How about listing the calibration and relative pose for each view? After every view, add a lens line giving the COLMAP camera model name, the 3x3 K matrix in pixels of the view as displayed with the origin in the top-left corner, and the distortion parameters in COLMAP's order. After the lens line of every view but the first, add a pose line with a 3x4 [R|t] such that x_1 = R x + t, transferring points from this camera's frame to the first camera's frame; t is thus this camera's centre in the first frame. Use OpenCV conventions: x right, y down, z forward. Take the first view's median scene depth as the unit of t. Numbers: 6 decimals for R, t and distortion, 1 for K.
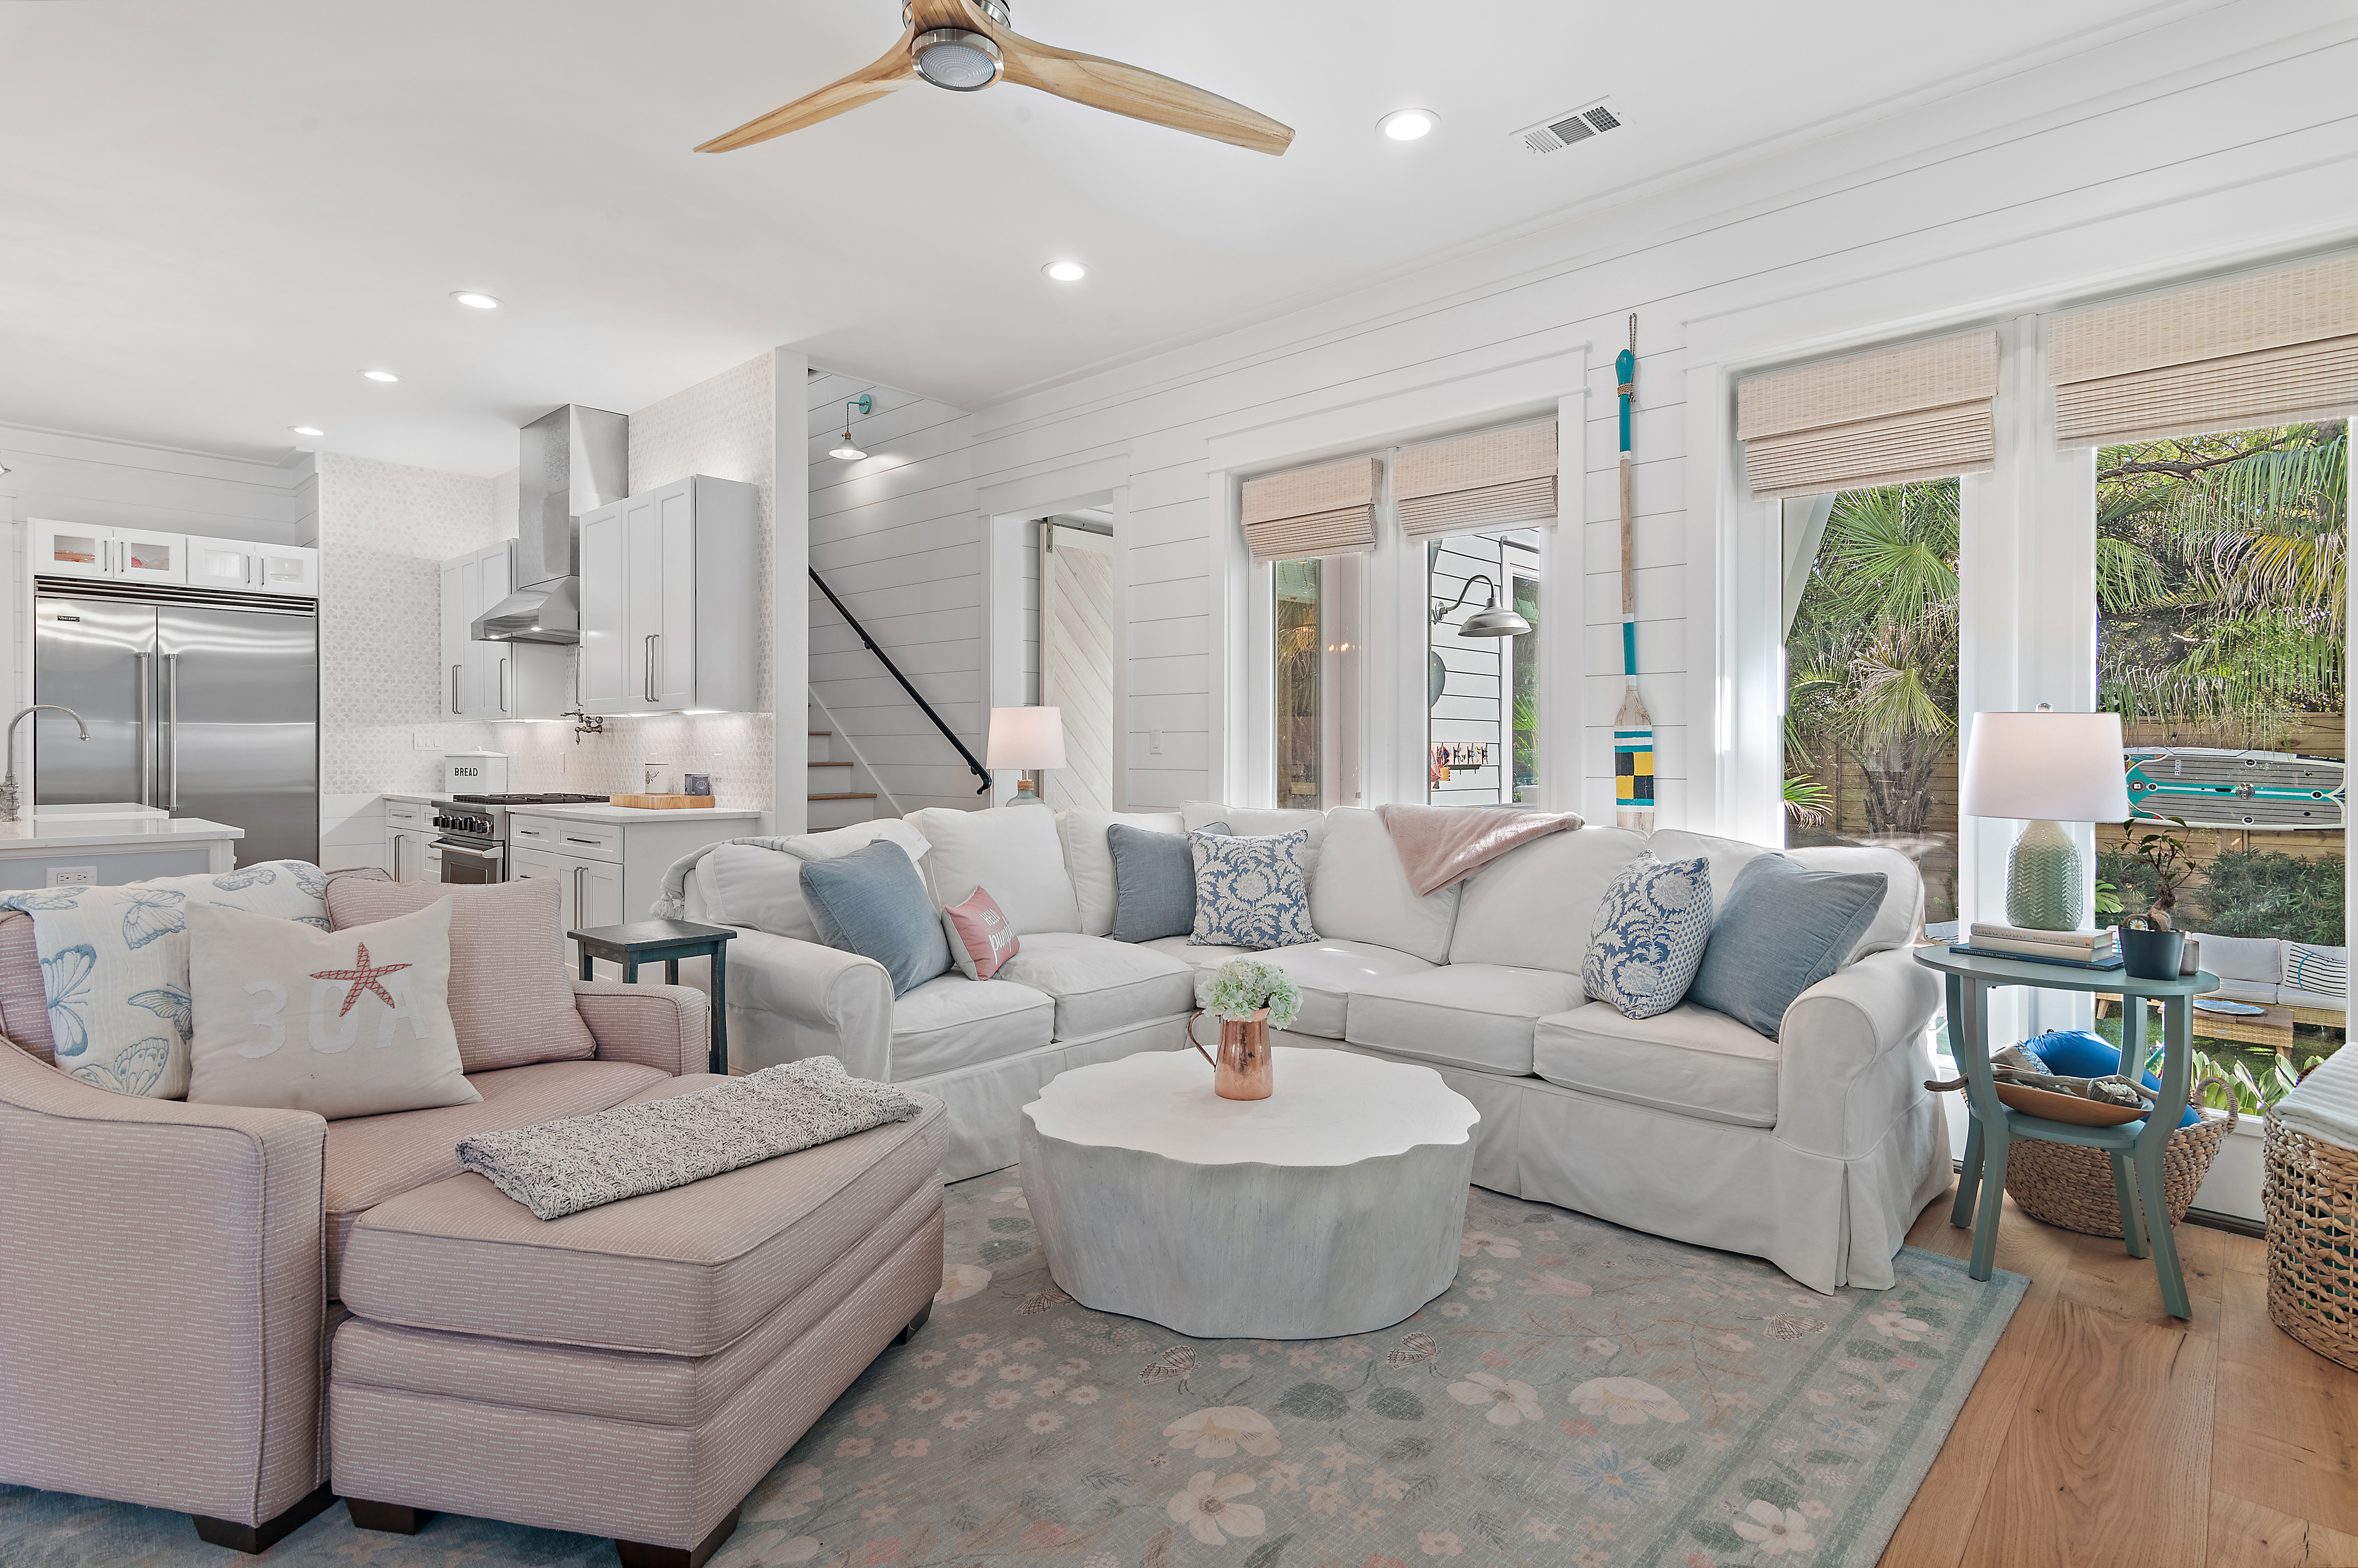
lens RADIAL K [[1160.0, 0, 1182.3], [0, 1160.0, 757.0], [0, 0, 1]] dist [0.018421, 0.000176]
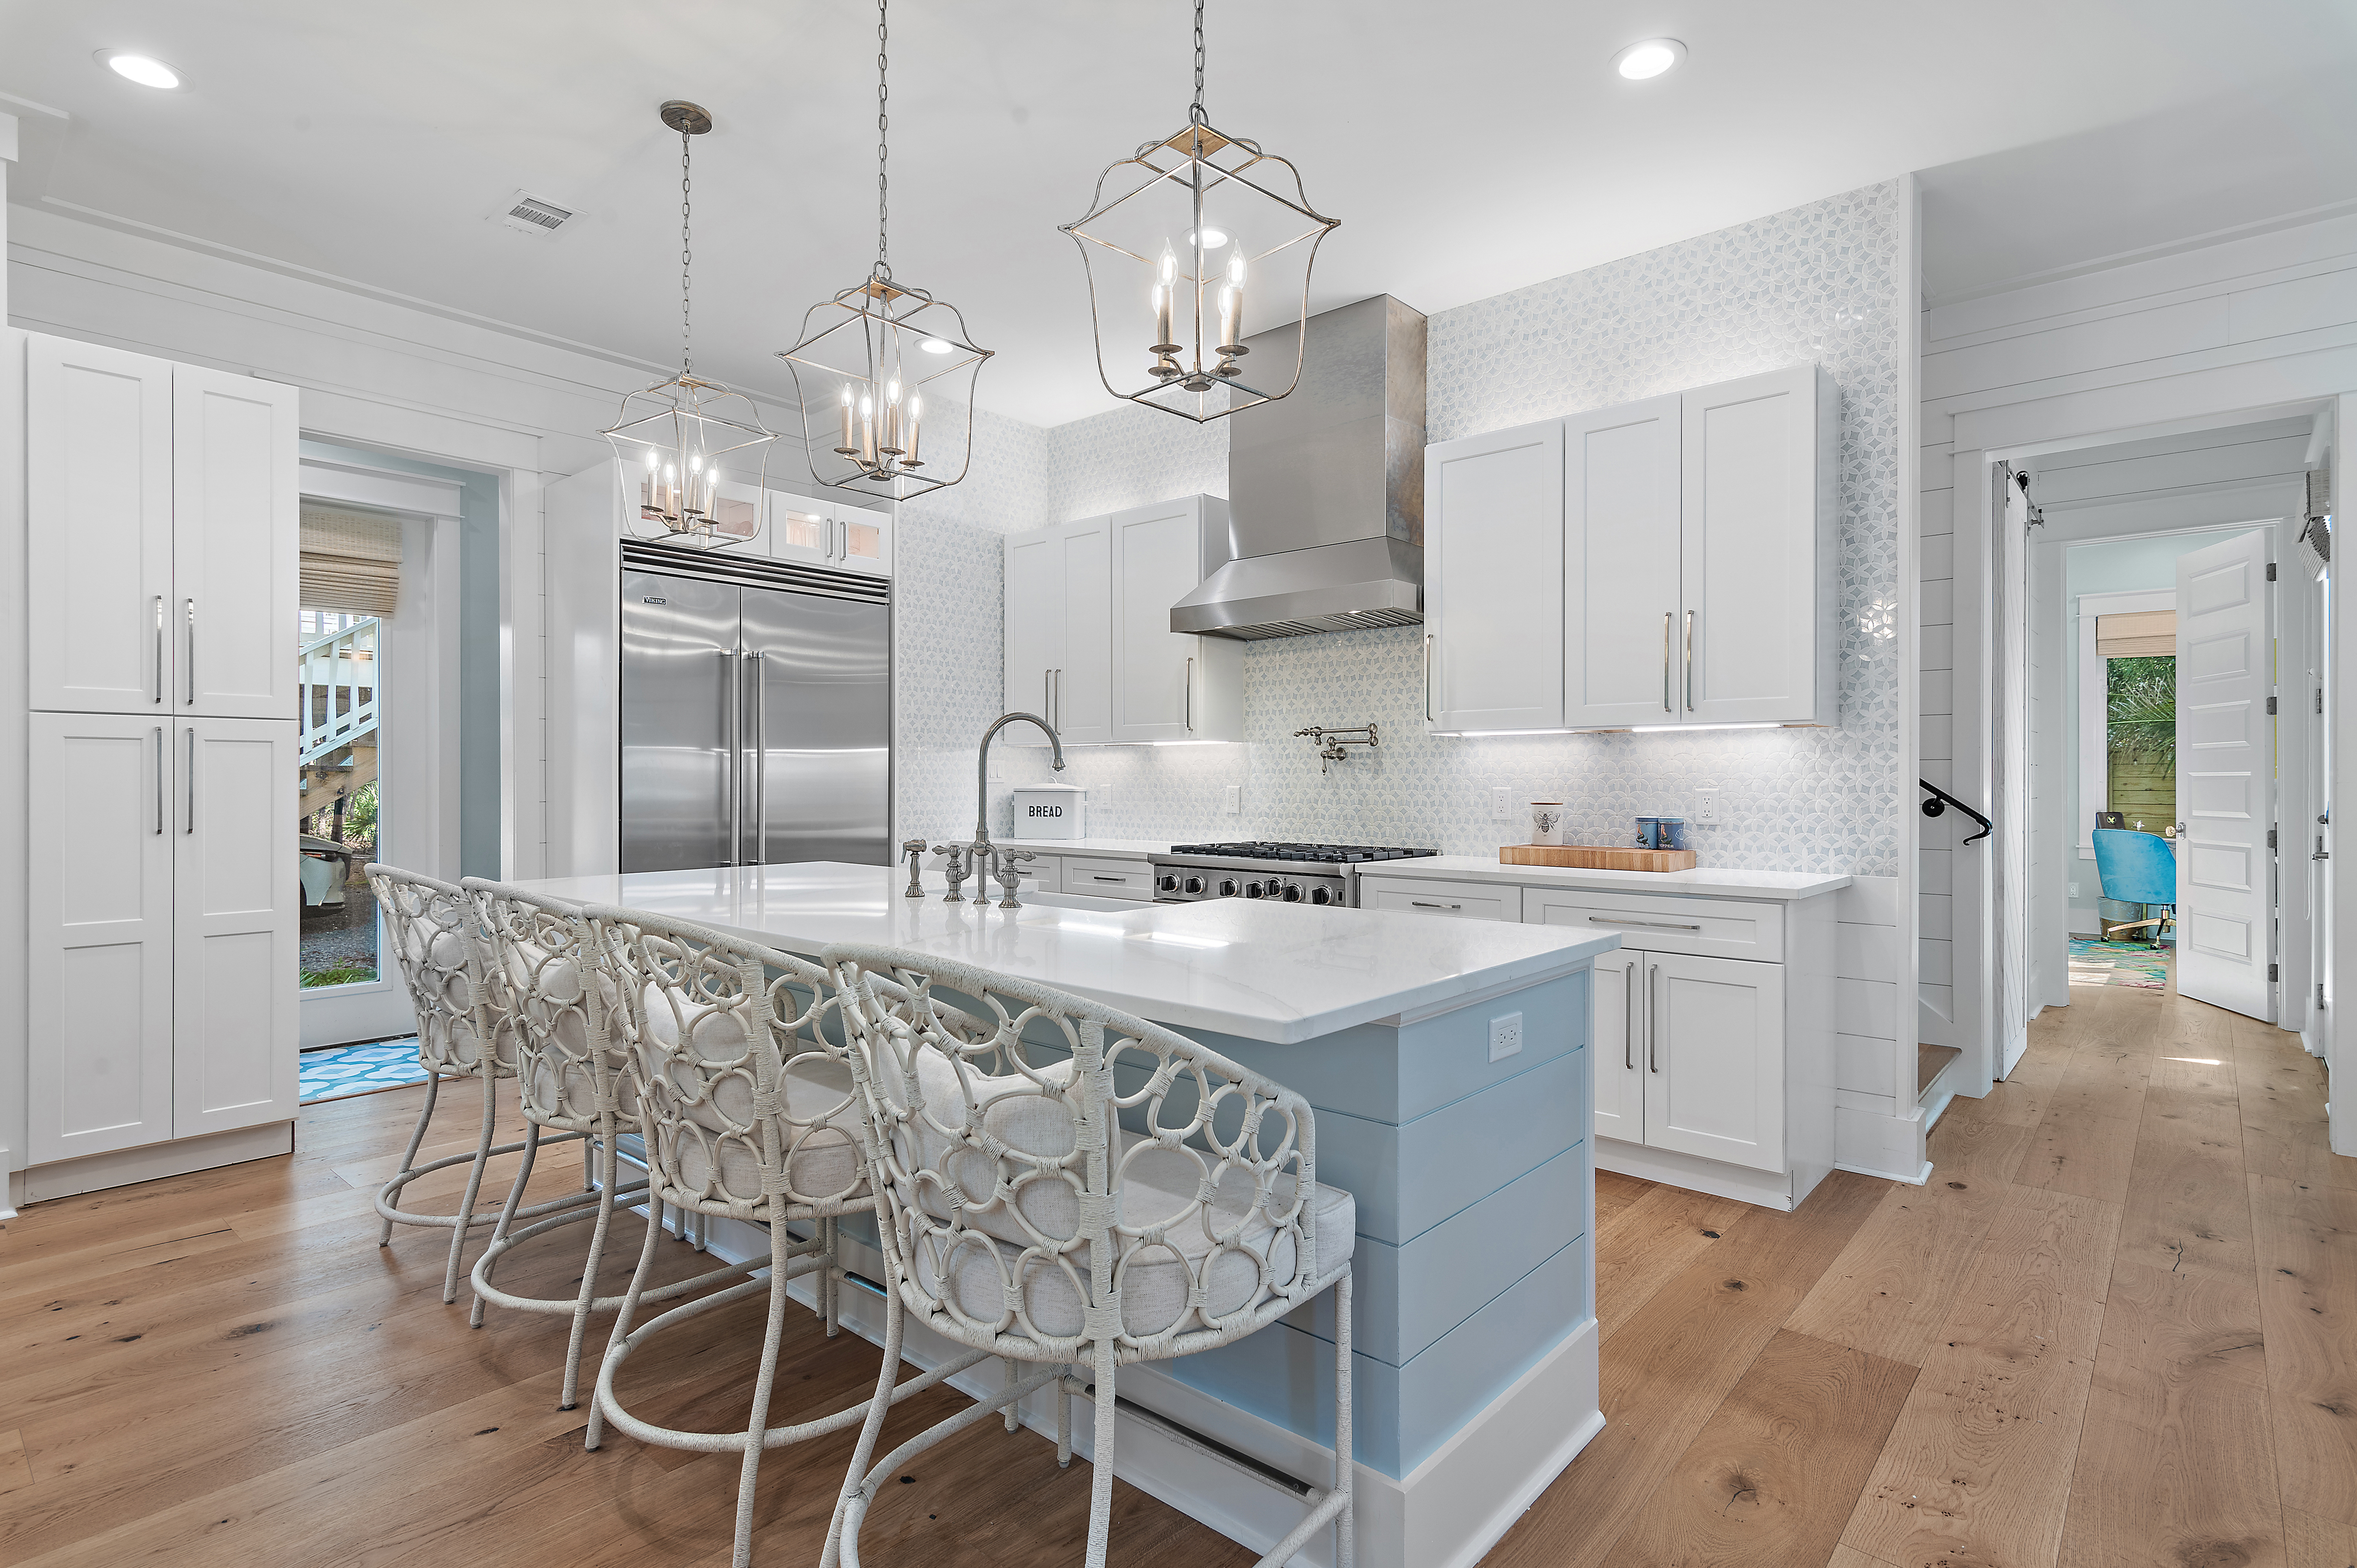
lens RADIAL K [[1156.5, 0, 1178.5], [0, 1156.5, 784.0], [0, 0, 1]] dist [-0.000158, 0.000212]
pose [[0.999770, -0.003115, 0.021211, -0.580270], [0.003128, 0.999995, -0.000574, -0.004413], [-0.021209, 0.000641, 0.999775, 0.263882]]
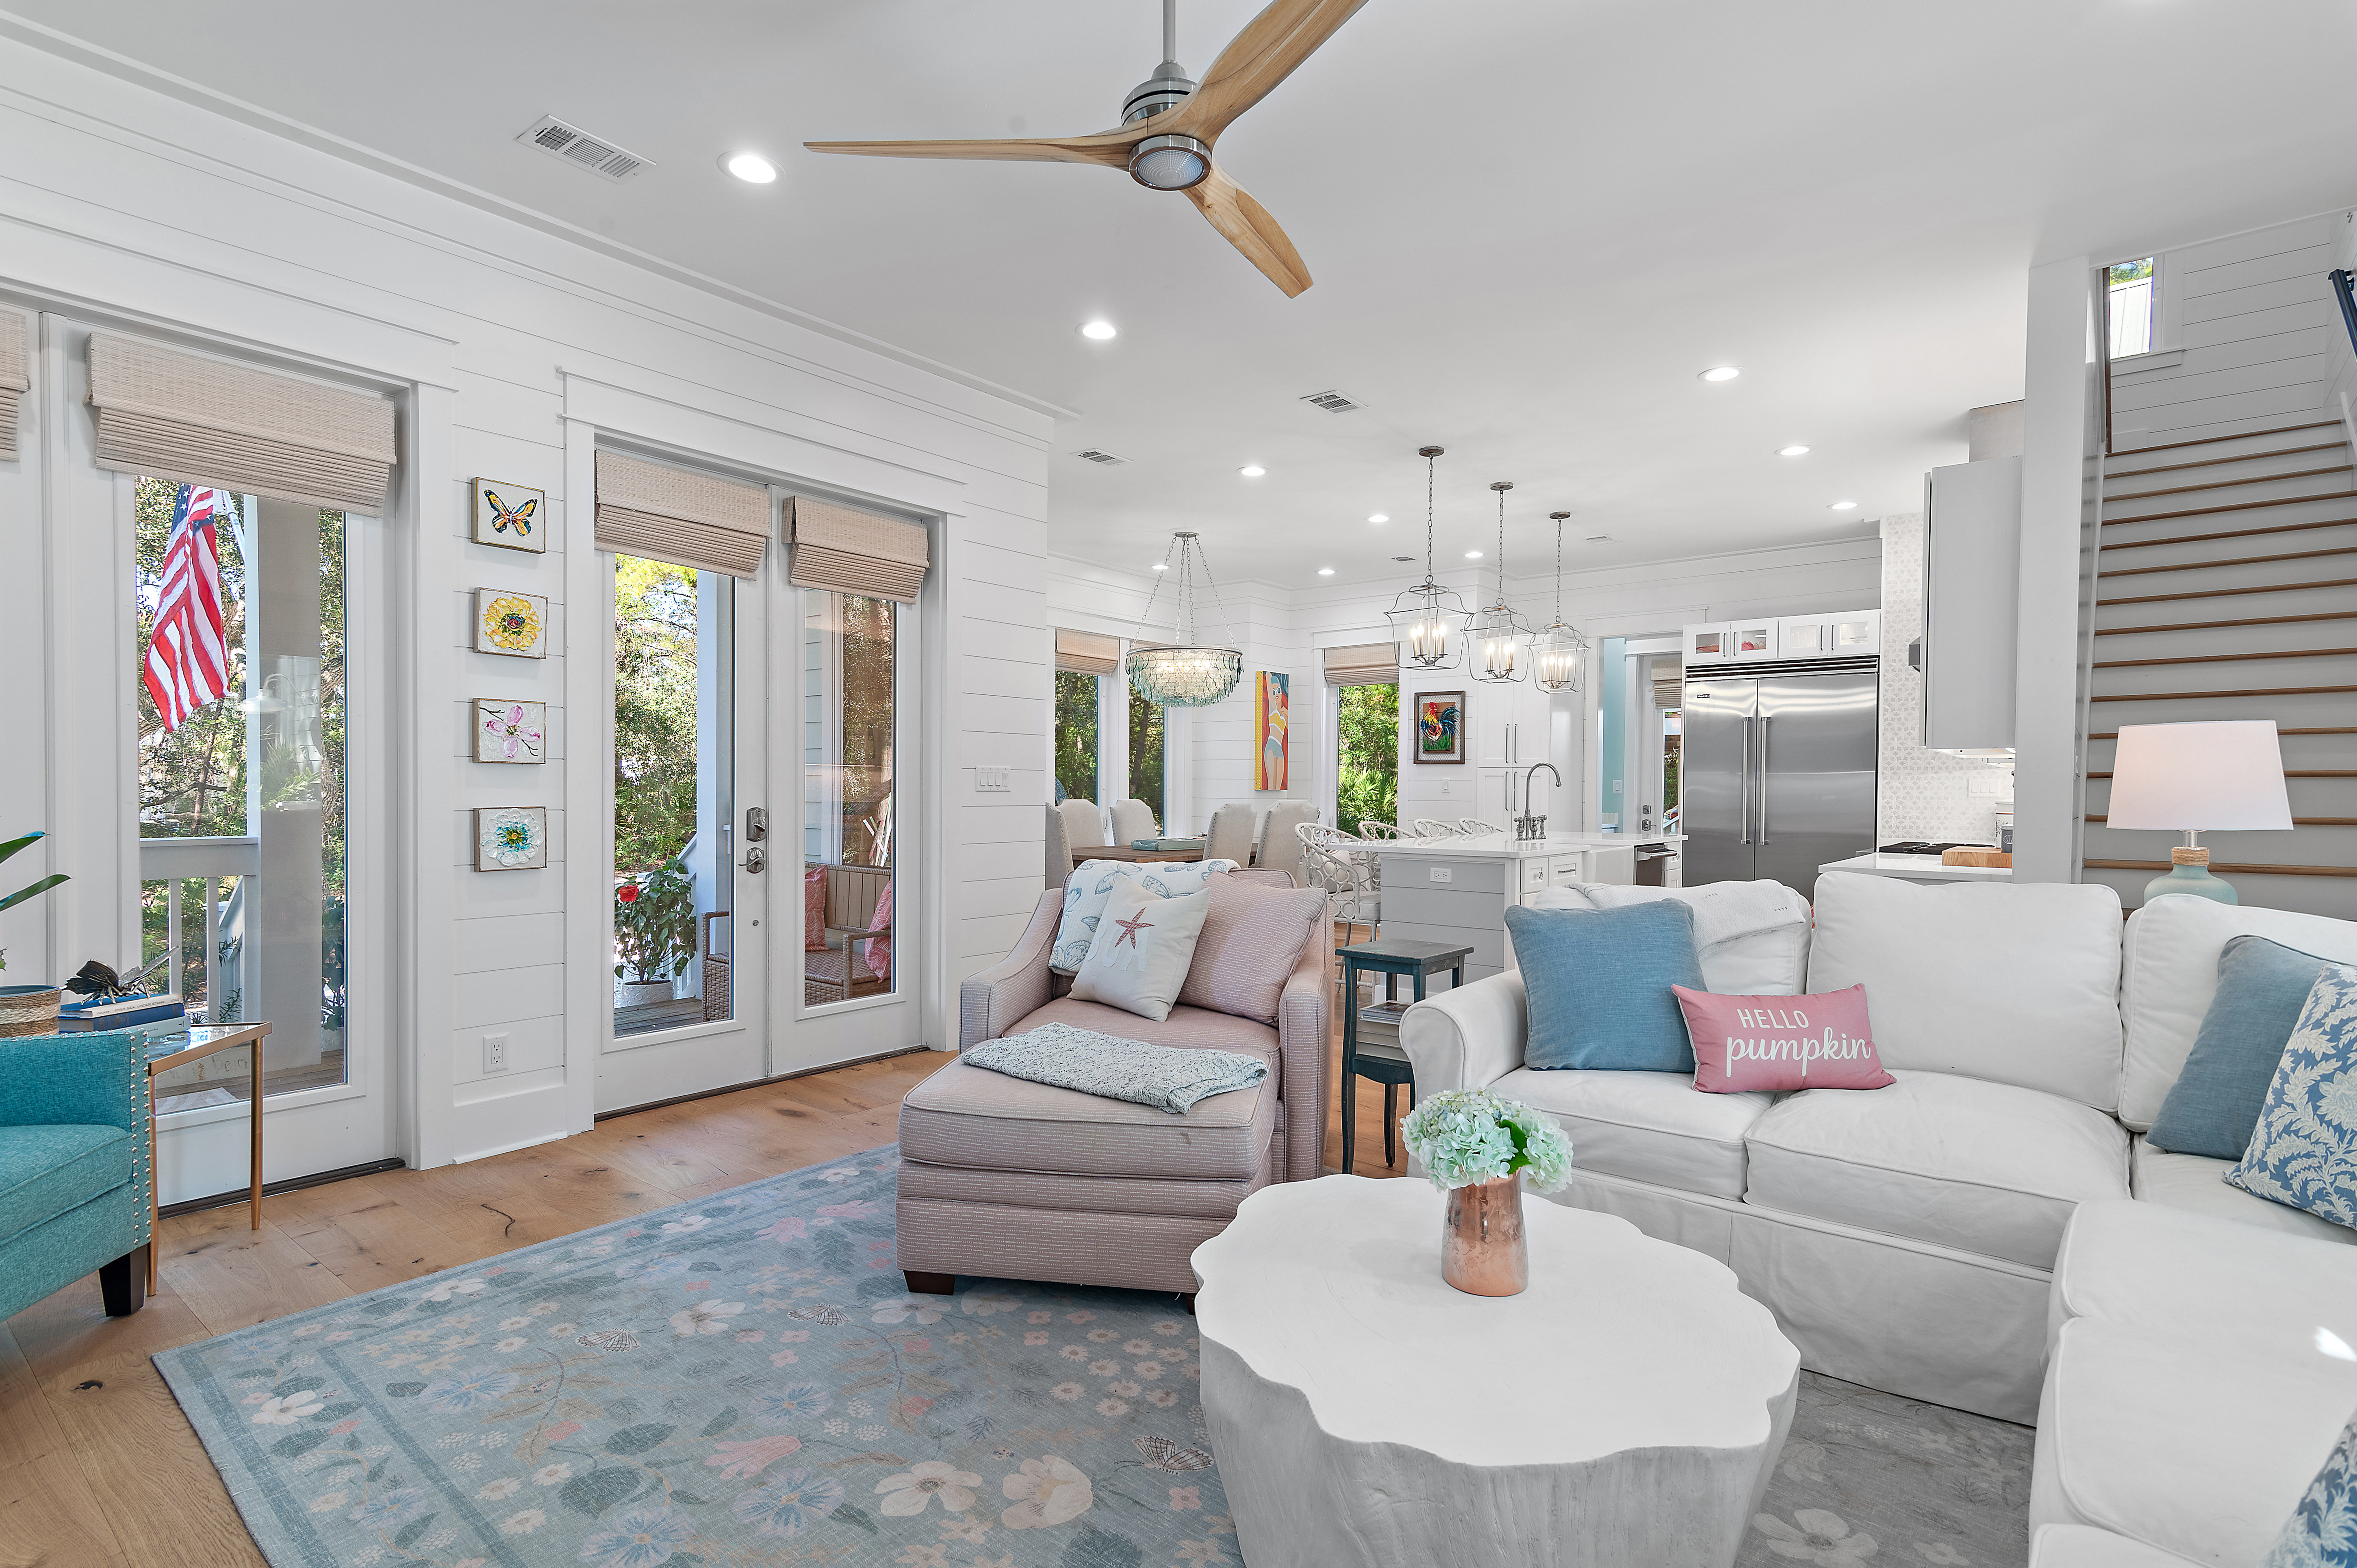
lens RADIAL K [[1141.7, 0, 1177.5], [0, 1141.7, 806.6], [0, 0, 1]] dist [0.017300, 0.000397]
pose [[0.062666, 0.014318, -0.997932, 0.281646], [-0.014207, 0.999809, 0.013452, -0.001196], [0.997933, 0.013334, 0.062857, 0.297312]]
